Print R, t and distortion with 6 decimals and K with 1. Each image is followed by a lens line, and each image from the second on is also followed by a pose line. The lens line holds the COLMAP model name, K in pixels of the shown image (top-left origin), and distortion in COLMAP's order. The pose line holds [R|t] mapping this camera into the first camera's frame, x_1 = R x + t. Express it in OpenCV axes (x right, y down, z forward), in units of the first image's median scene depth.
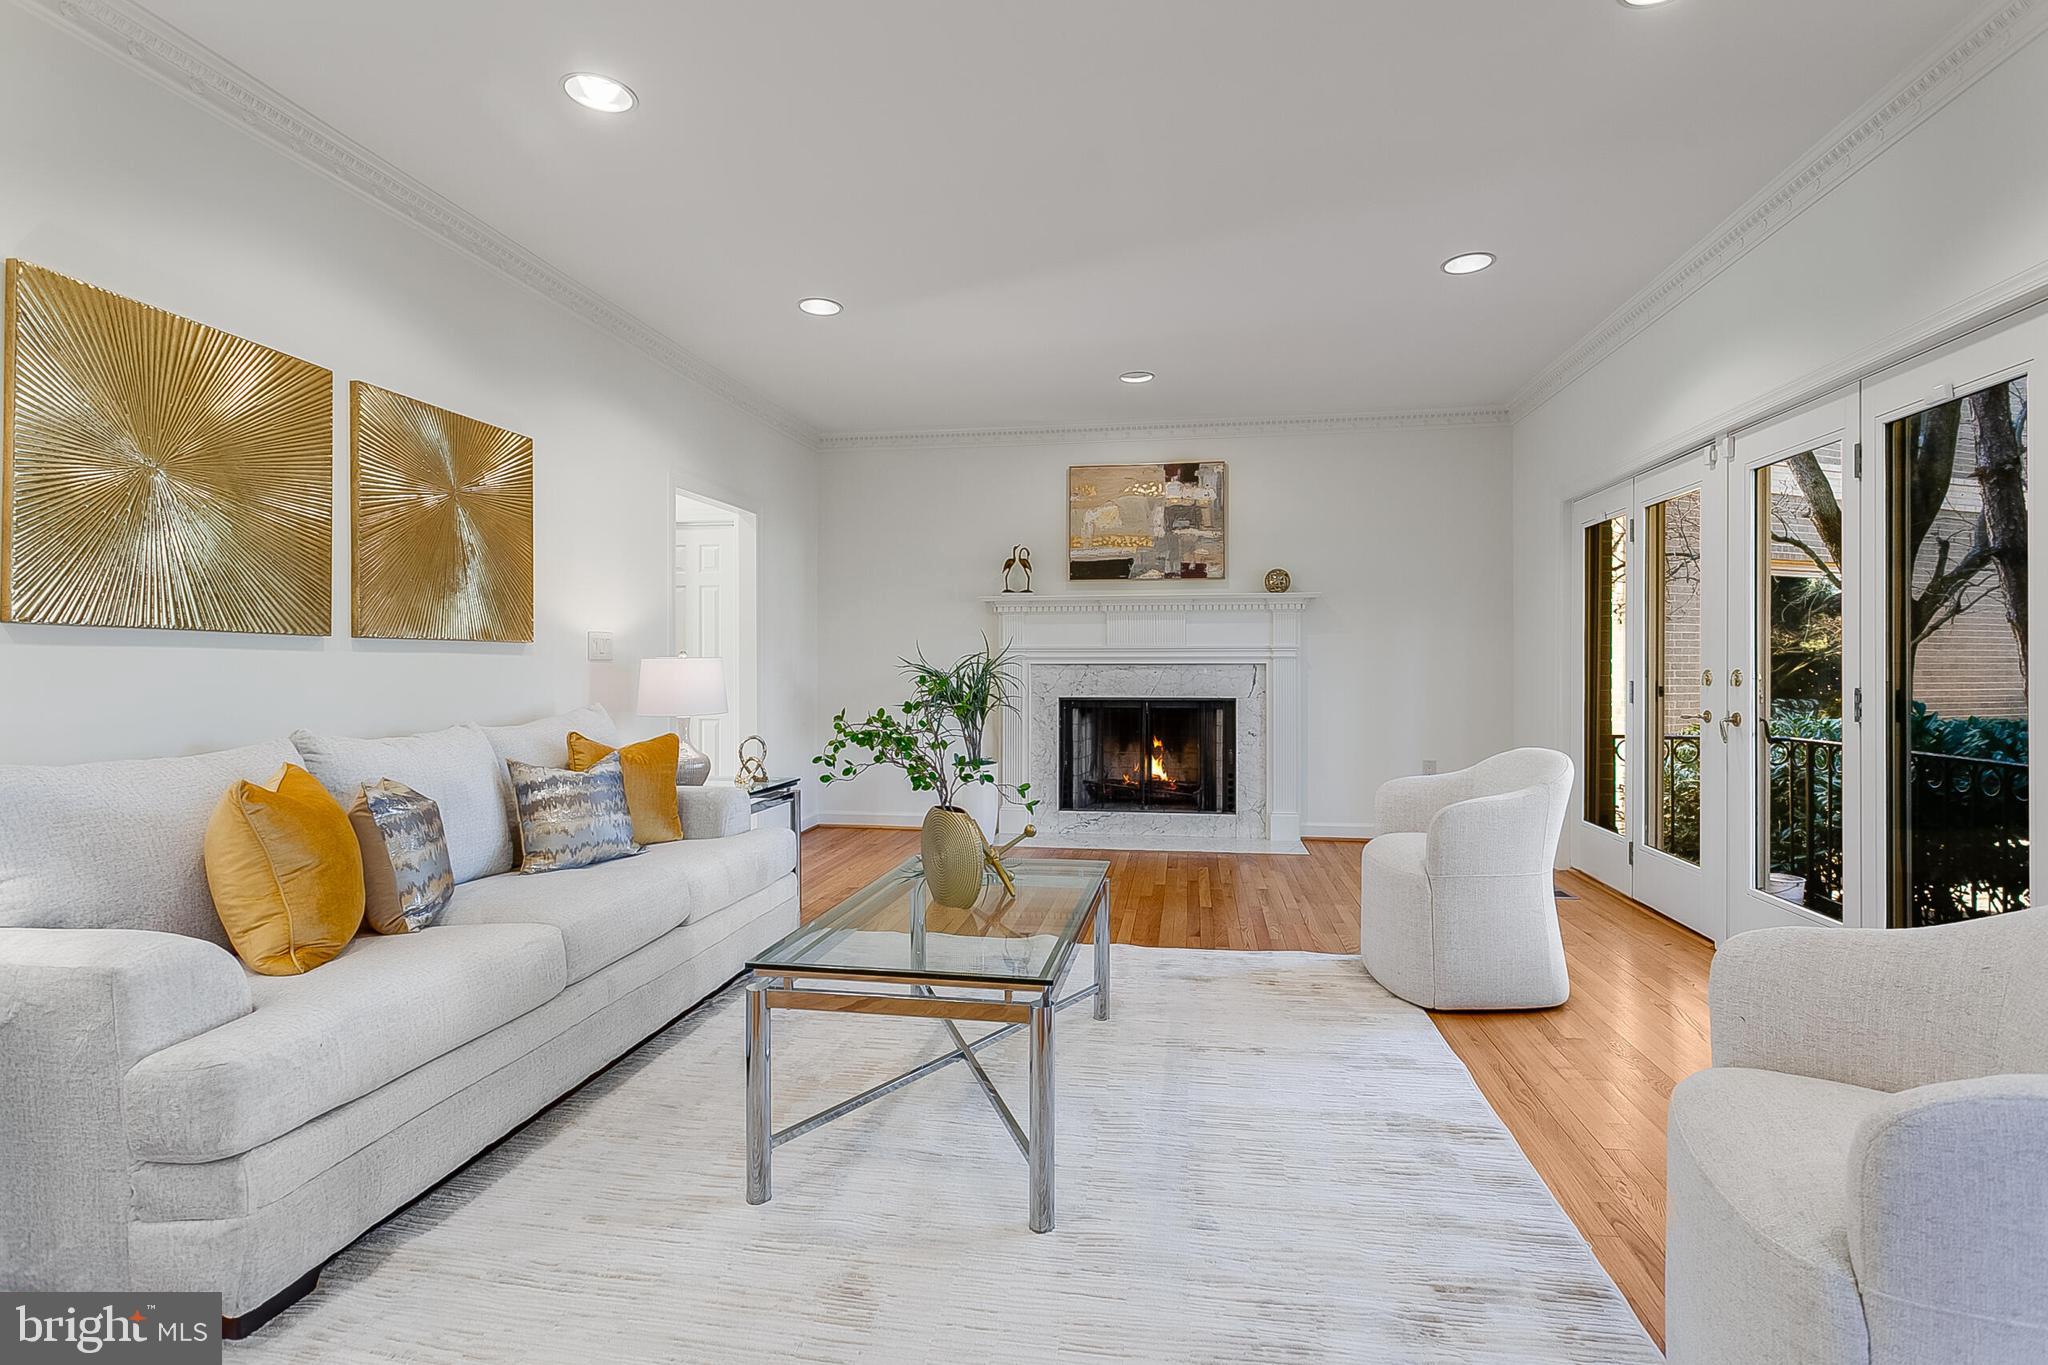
lens RADIAL K [[972.3, 0, 1039.6], [0, 972.3, 663.7], [0, 0, 1]] dist [-0.000850, 0.001270]
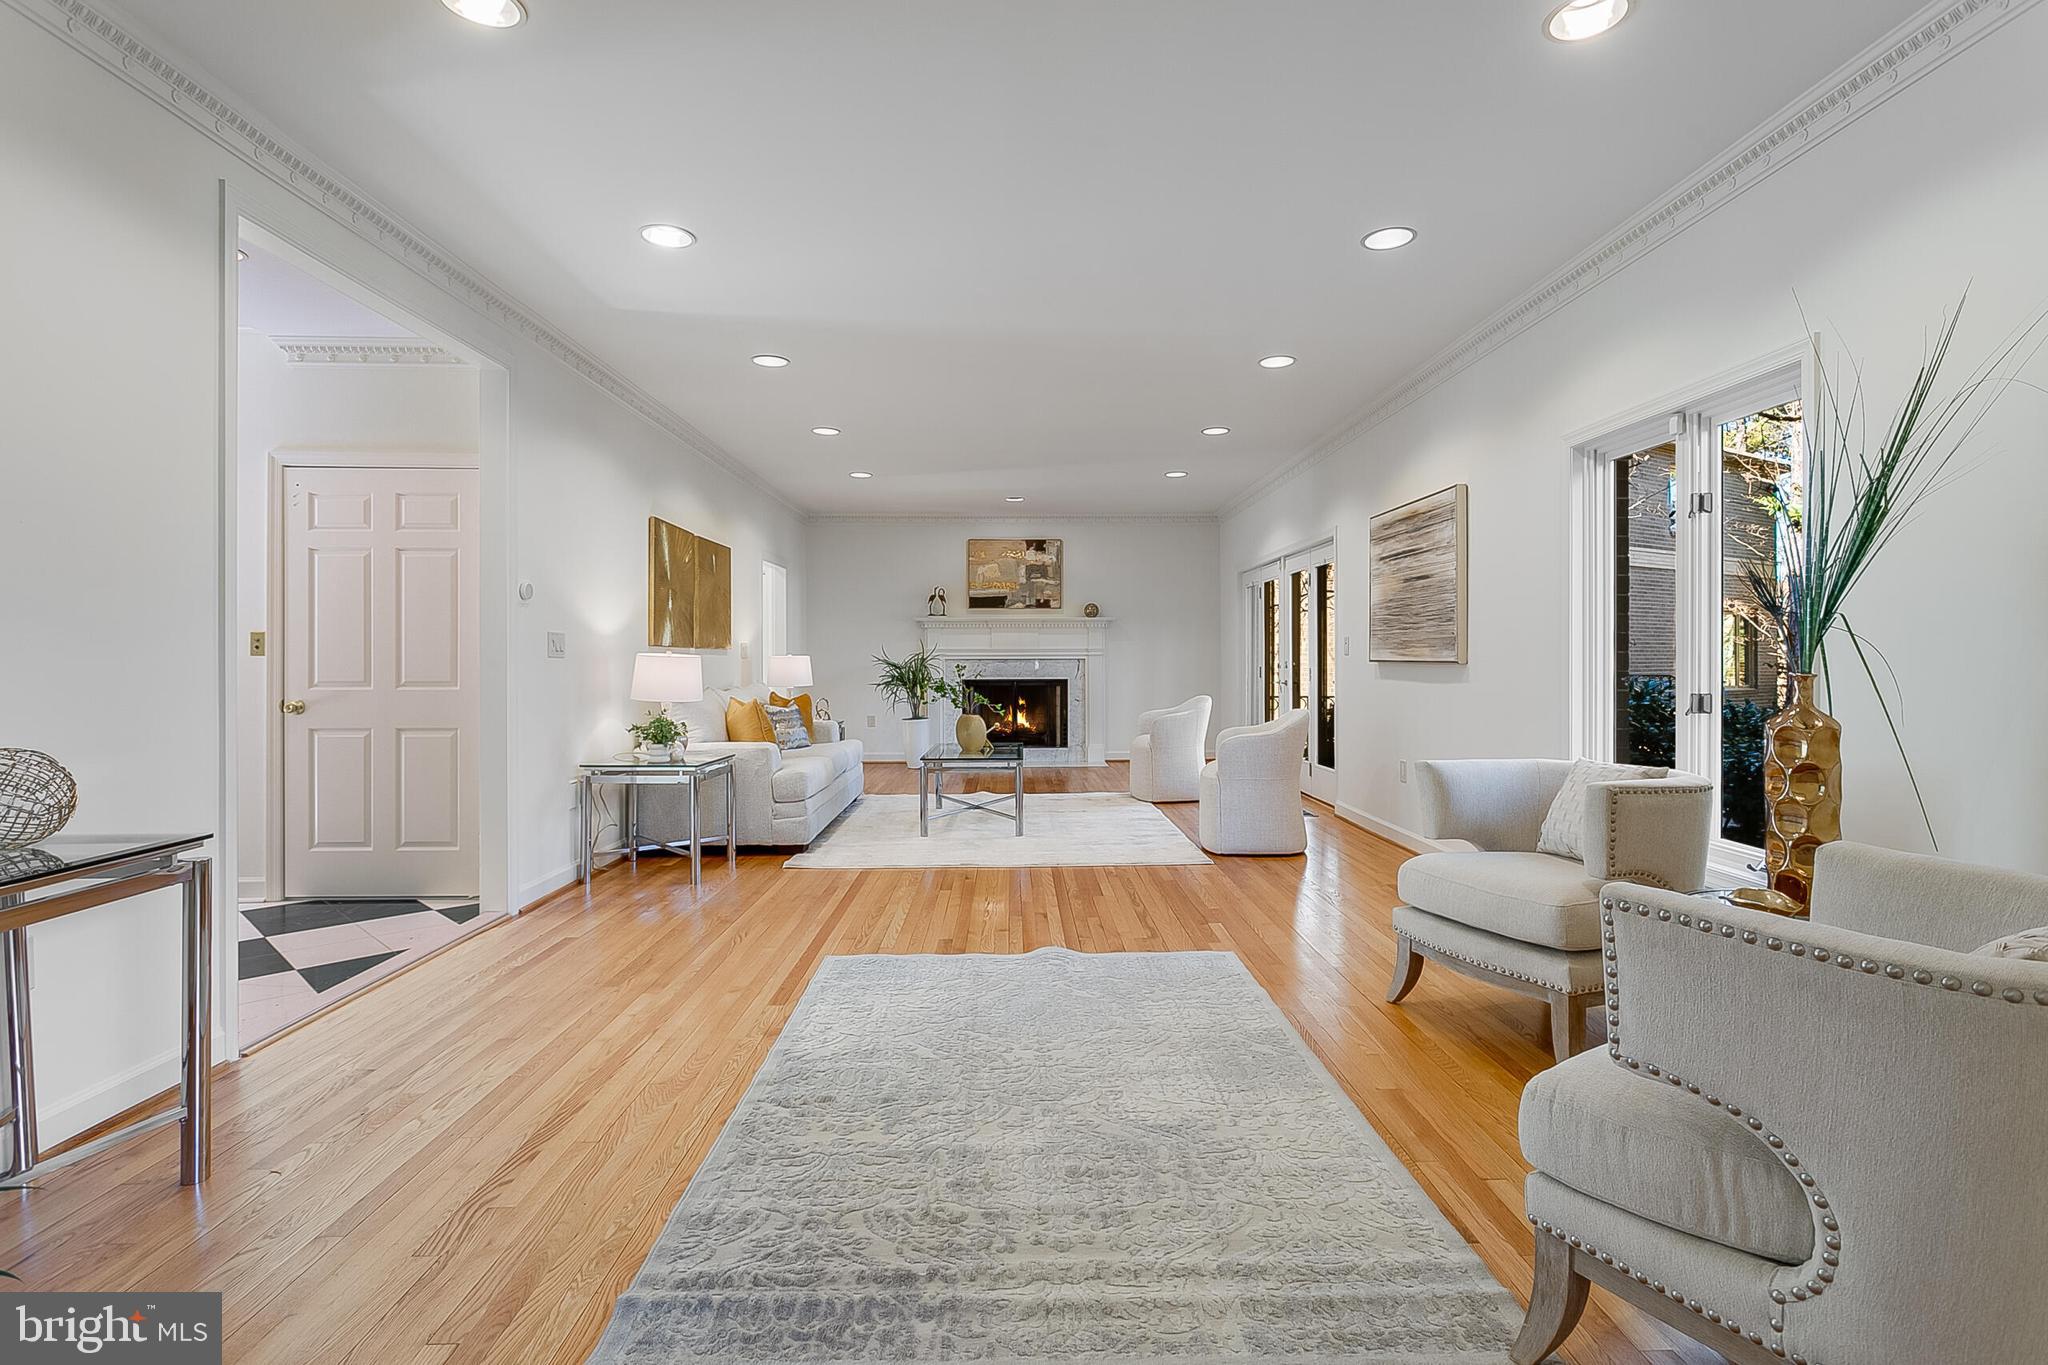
lens RADIAL K [[972.3, 0, 1017.5], [0, 972.3, 674.7], [0, 0, 1]] dist [-0.000850, 0.001270]
pose [[0.986577, -0.007761, 0.163113, -0.160879], [0.005175, 0.999854, 0.016269, 0.000349], [-0.163215, -0.015207, 0.986473, -0.656725]]
